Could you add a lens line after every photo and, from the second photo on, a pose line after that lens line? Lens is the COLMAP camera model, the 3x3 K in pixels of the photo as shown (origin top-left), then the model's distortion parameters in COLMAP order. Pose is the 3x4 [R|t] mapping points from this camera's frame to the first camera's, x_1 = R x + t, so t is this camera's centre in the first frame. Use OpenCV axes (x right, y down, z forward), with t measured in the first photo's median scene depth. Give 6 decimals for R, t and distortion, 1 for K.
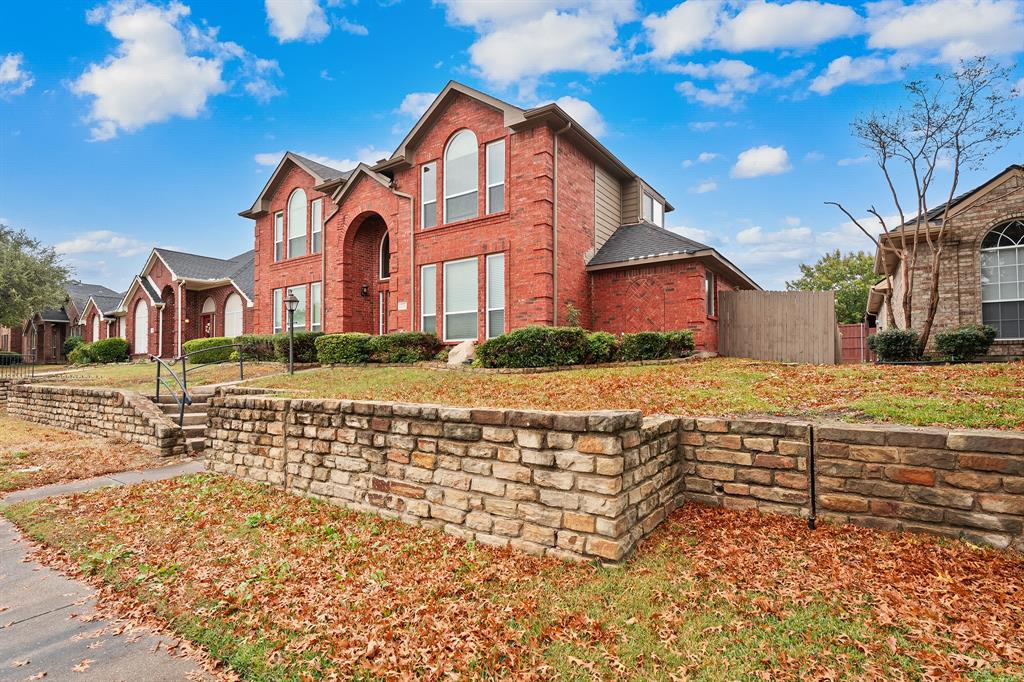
lens RADIAL K [[498.2, 0, 500.9], [0, 498.2, 361.4], [0, 0, 1]] dist [-0.002565, -0.000251]
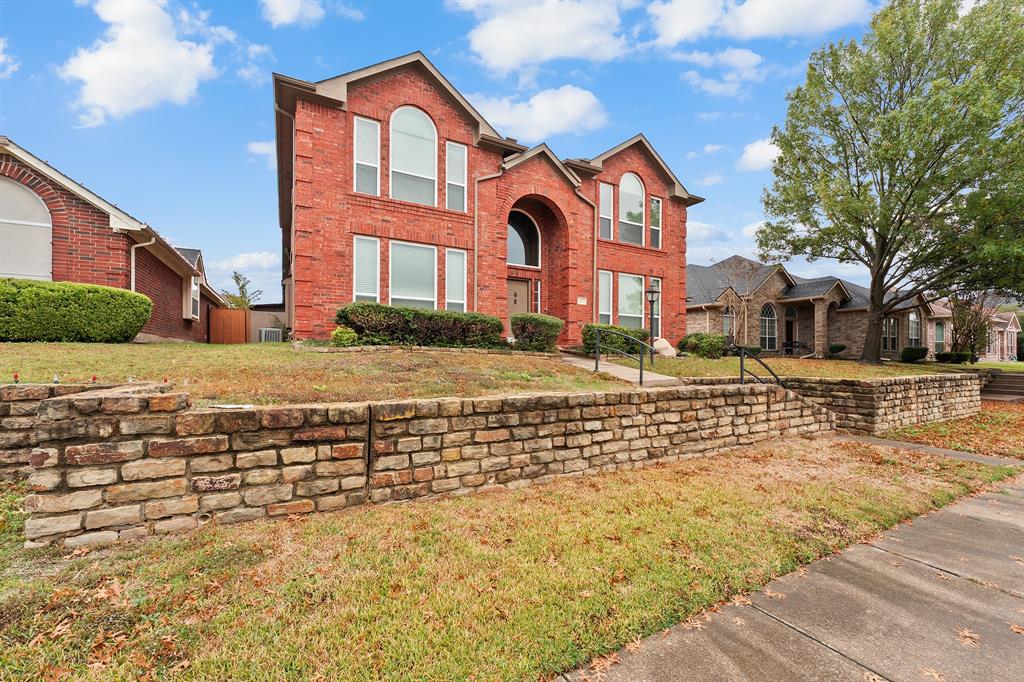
lens RADIAL K [[421.0, 0, 519.0], [0, 421.0, 356.9], [0, 0, 1]] dist [-0.000798, -0.000132]
pose [[0.425712, 0.005970, 0.904839, -1.160424], [-0.018622, 0.999824, 0.002165, 0.011536], [-0.904667, -0.017772, 0.425748, 0.779738]]
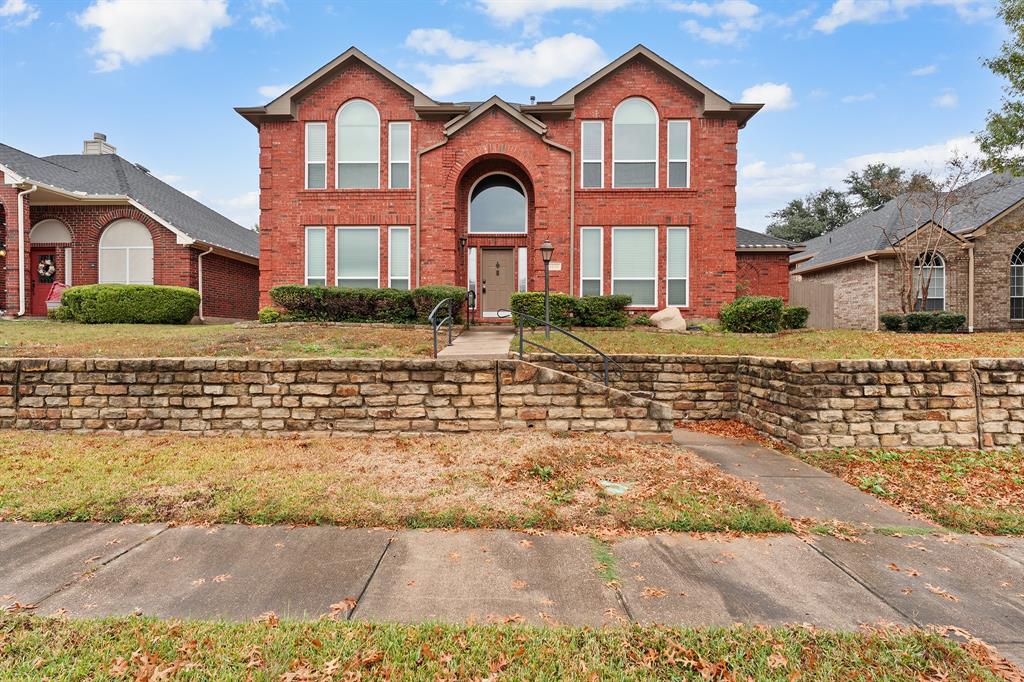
lens RADIAL K [[461.1, 0, 511.8], [0, 461.1, 341.0], [0, 0, 1]] dist [0.000039, -0.001091]
pose [[0.827278, 0.001266, 0.561791, -0.796237], [-0.011208, 0.999836, 0.014252, 0.017264], [-0.561680, -0.018087, 0.827157, 0.353764]]
